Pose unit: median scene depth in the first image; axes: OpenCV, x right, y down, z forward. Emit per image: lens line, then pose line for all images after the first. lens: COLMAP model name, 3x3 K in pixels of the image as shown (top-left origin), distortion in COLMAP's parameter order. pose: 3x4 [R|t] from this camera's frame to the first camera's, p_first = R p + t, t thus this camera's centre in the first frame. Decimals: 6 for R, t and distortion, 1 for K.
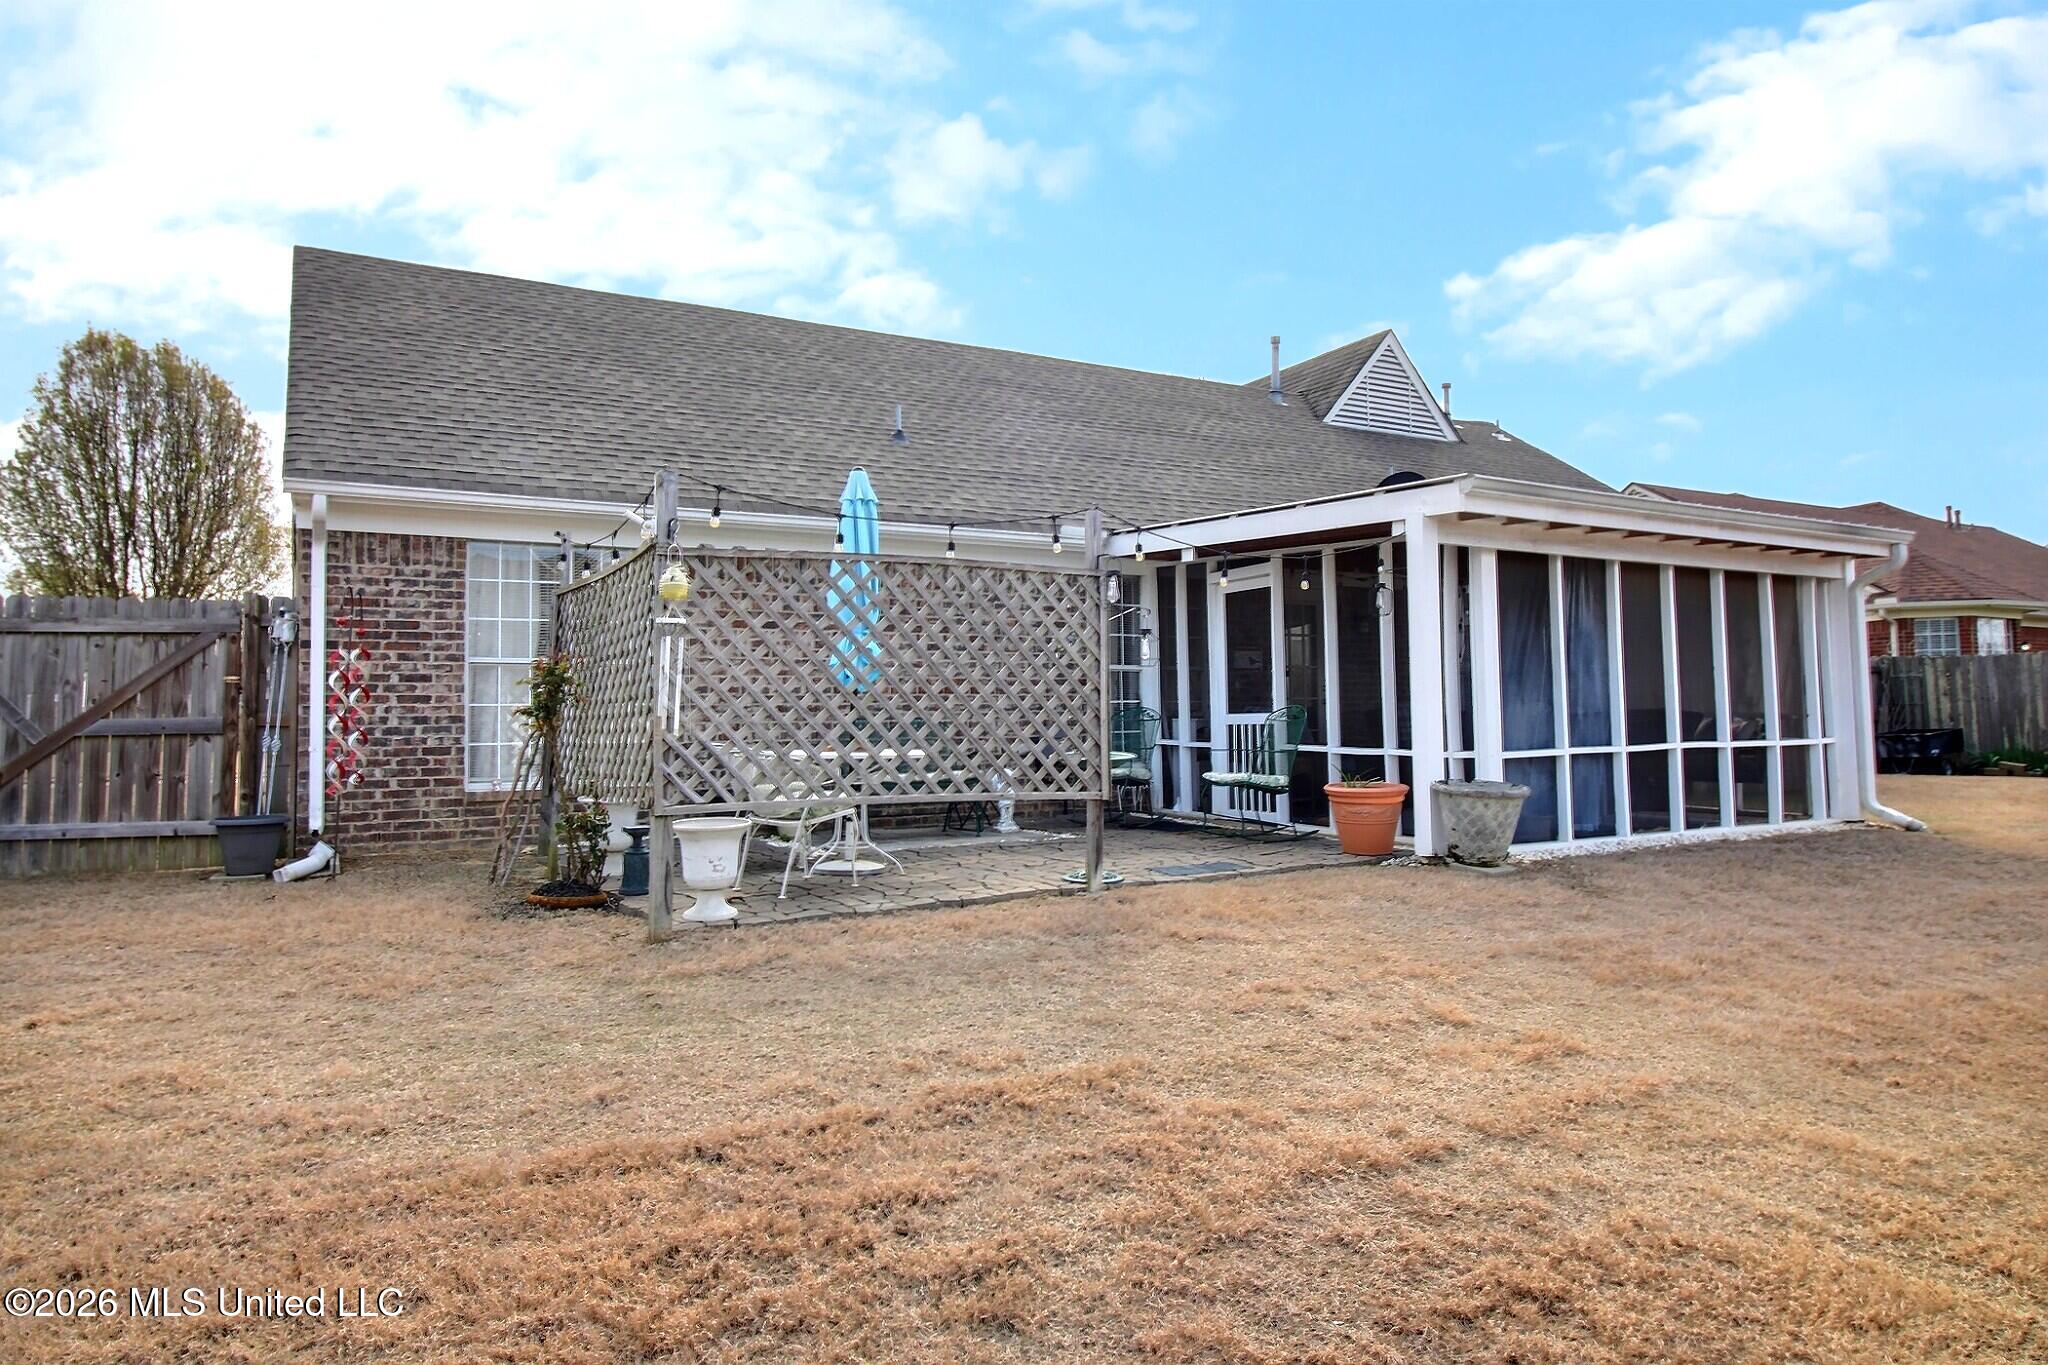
lens RADIAL K [[1275.0, 0, 1020.3], [0, 1275.0, 662.1], [0, 0, 1]] dist [0.006954, -0.000004]
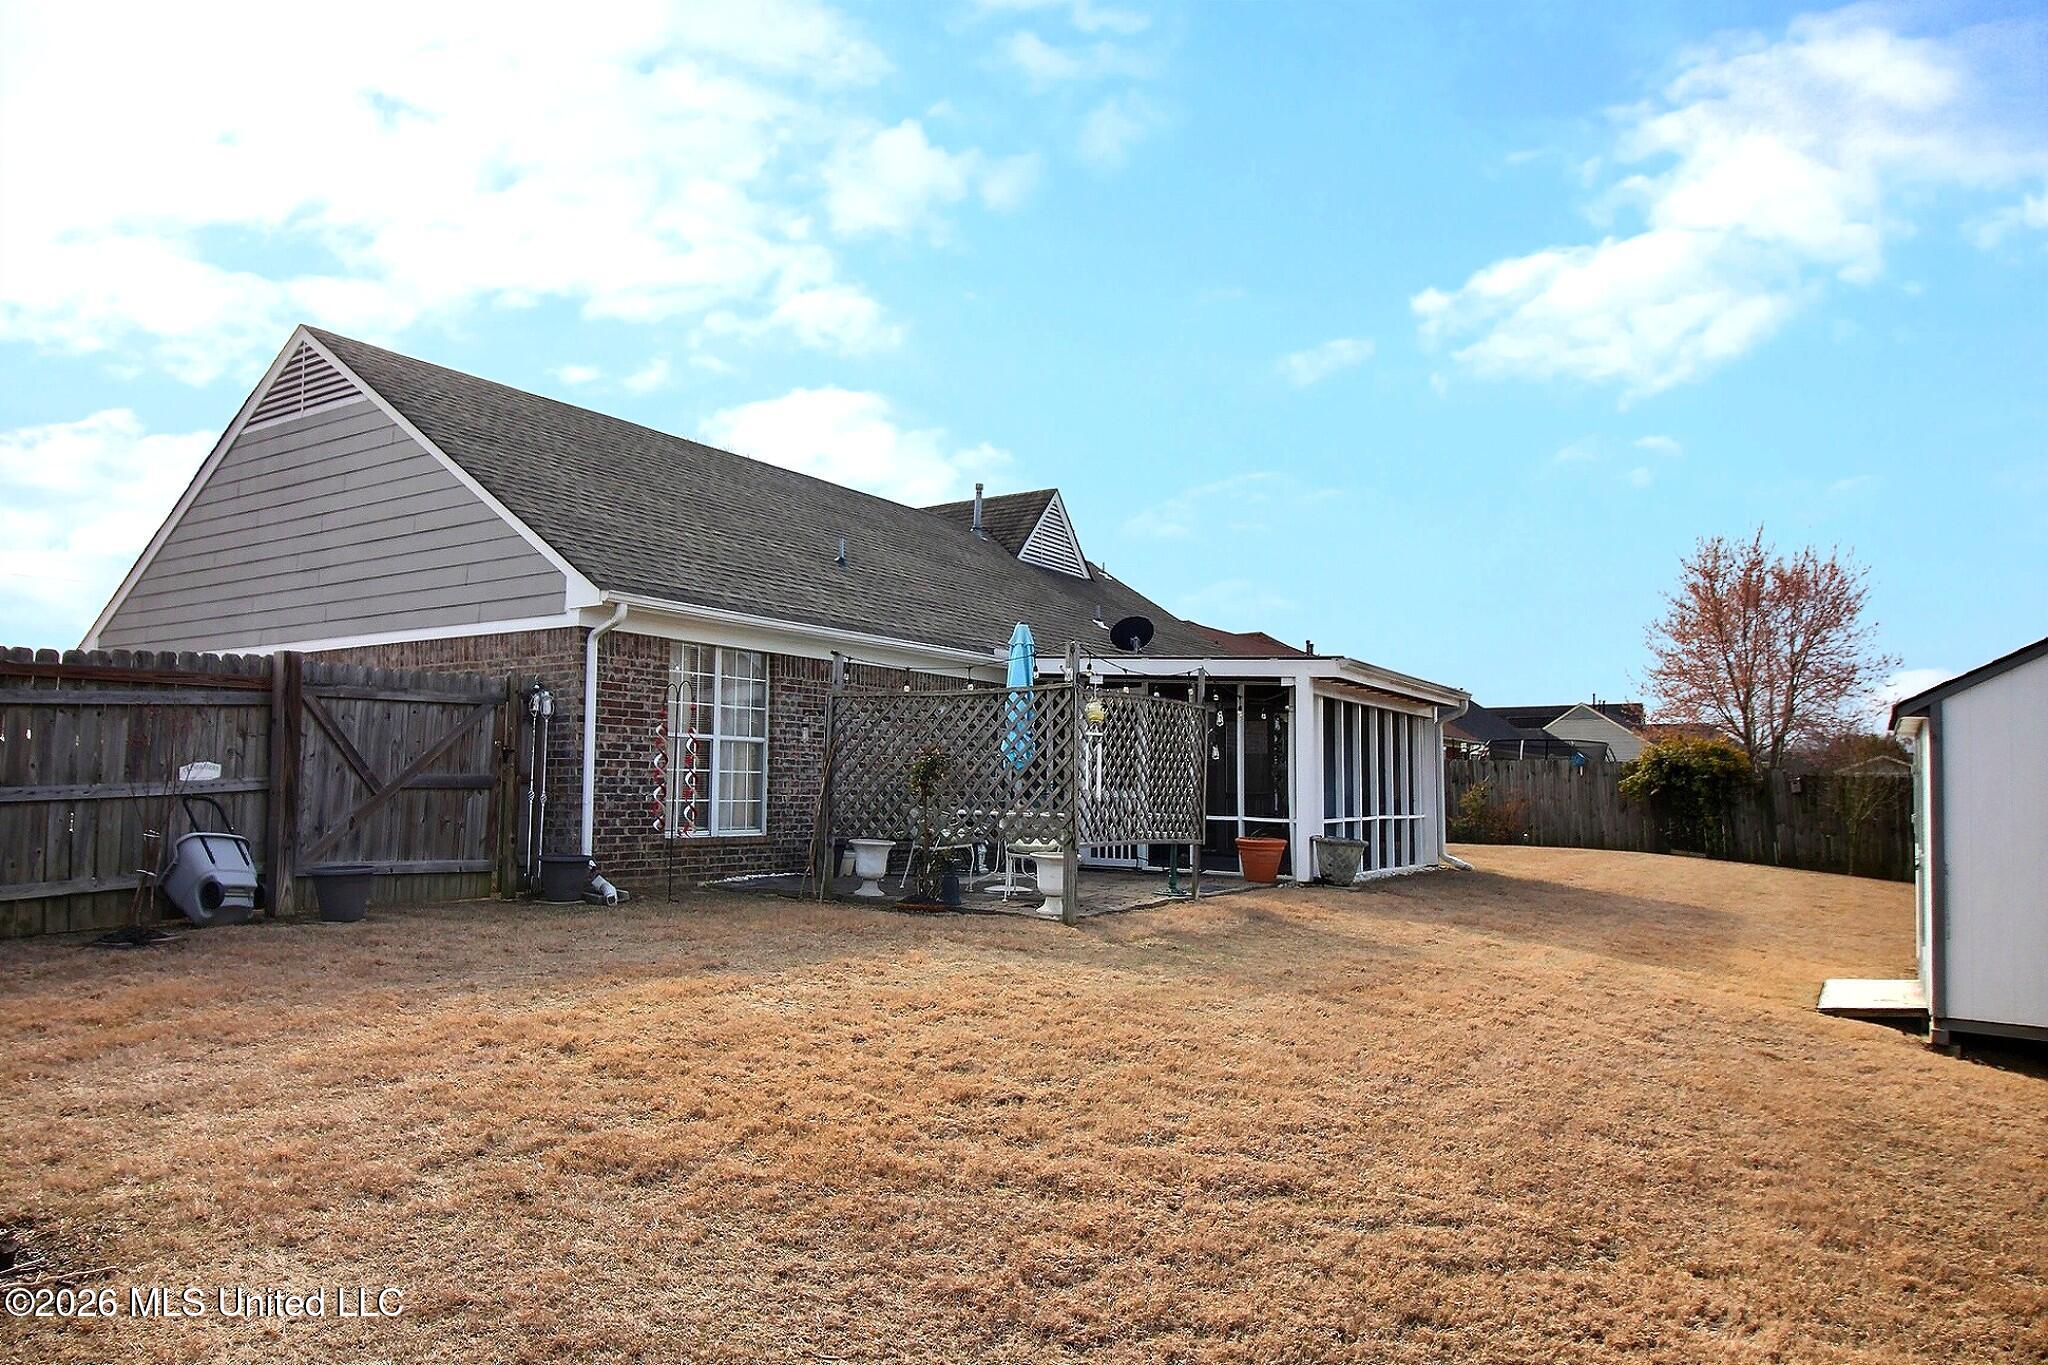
lens RADIAL K [[1275.0, 0, 1029.2], [0, 1275.0, 698.1], [0, 0, 1]] dist [0.006954, -0.000004]
pose [[0.894487, 0.057886, 0.443331, -0.697936], [-0.046216, 0.998243, -0.037092, -0.007561], [-0.444699, 0.012689, 0.895590, -0.307164]]
